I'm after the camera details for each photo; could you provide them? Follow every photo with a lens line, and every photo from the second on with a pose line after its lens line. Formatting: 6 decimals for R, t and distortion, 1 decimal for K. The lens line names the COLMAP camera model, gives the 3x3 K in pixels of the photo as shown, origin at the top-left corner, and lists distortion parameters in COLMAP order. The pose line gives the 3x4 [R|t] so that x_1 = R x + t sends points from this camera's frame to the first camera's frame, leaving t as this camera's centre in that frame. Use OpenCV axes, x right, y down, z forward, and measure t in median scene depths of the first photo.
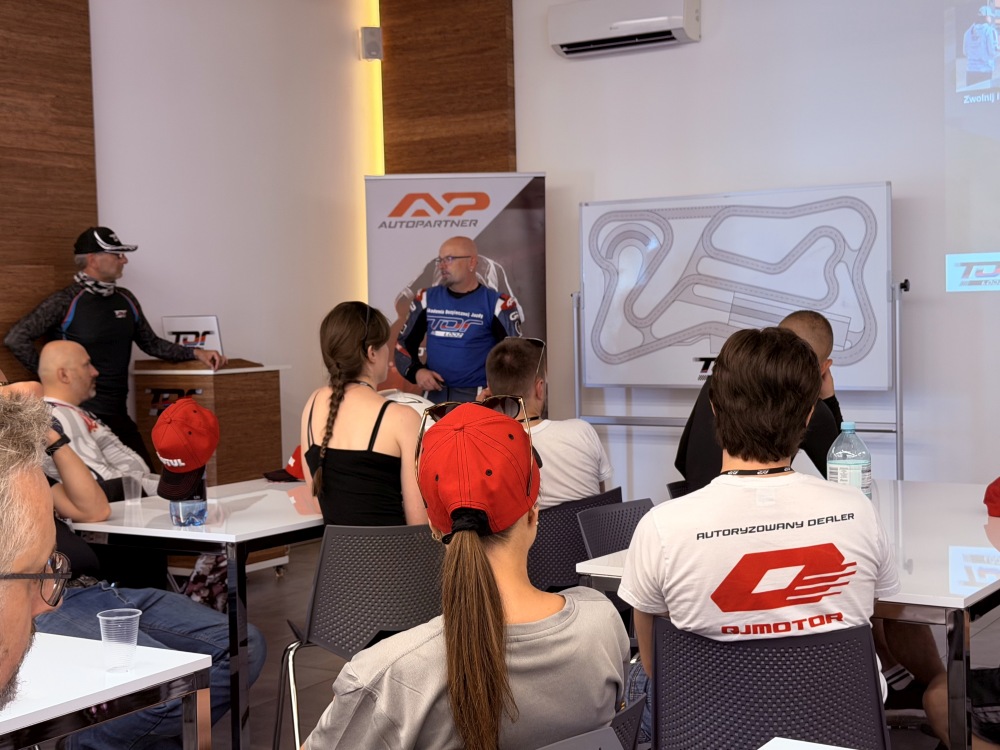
lens RADIAL K [[1536.9, 0, 500.0], [0, 1536.9, 375.0], [0, 0, 1]] dist [0.129136, -0.063622]
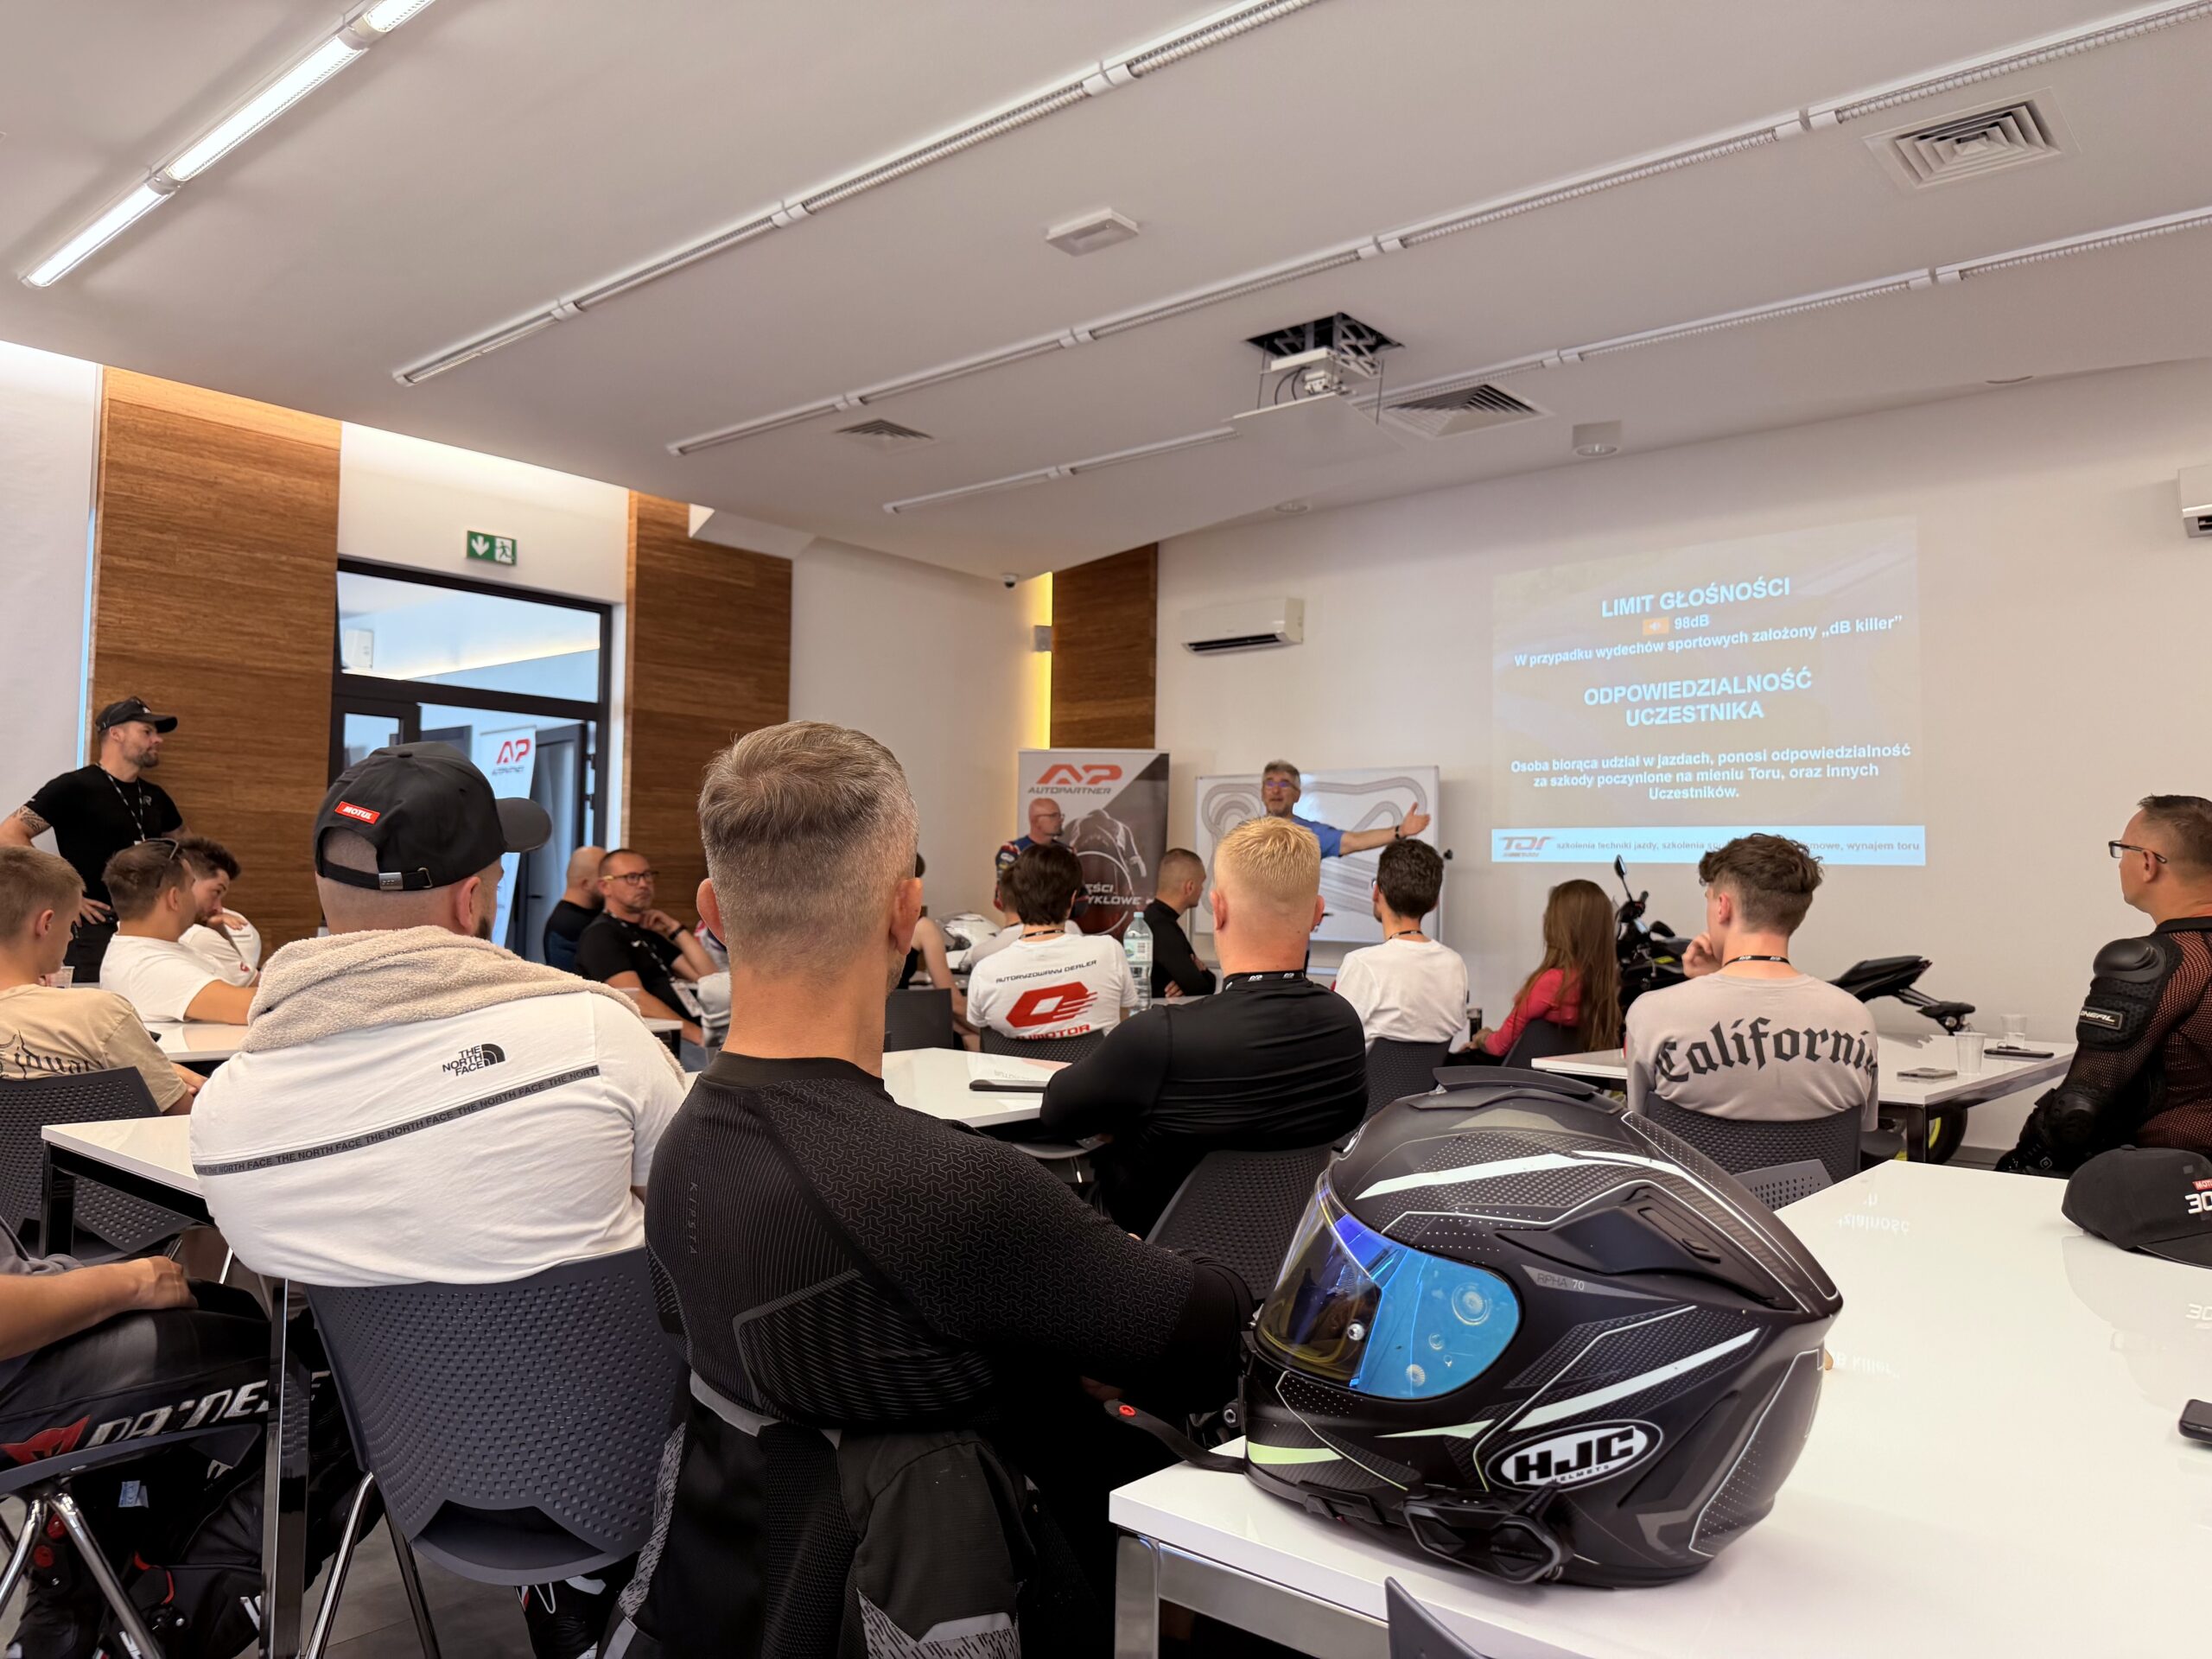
lens RADIAL K [[1529.0, 0, 1106.0], [0, 1529.0, 829.5], [0, 0, 1]] dist [0.002218, 0.000136]
pose [[0.992337, 0.033333, -0.118978, 0.121434], [-0.043039, 0.995868, -0.079969, 0.023564], [0.115821, 0.084477, 0.989671, -0.149129]]
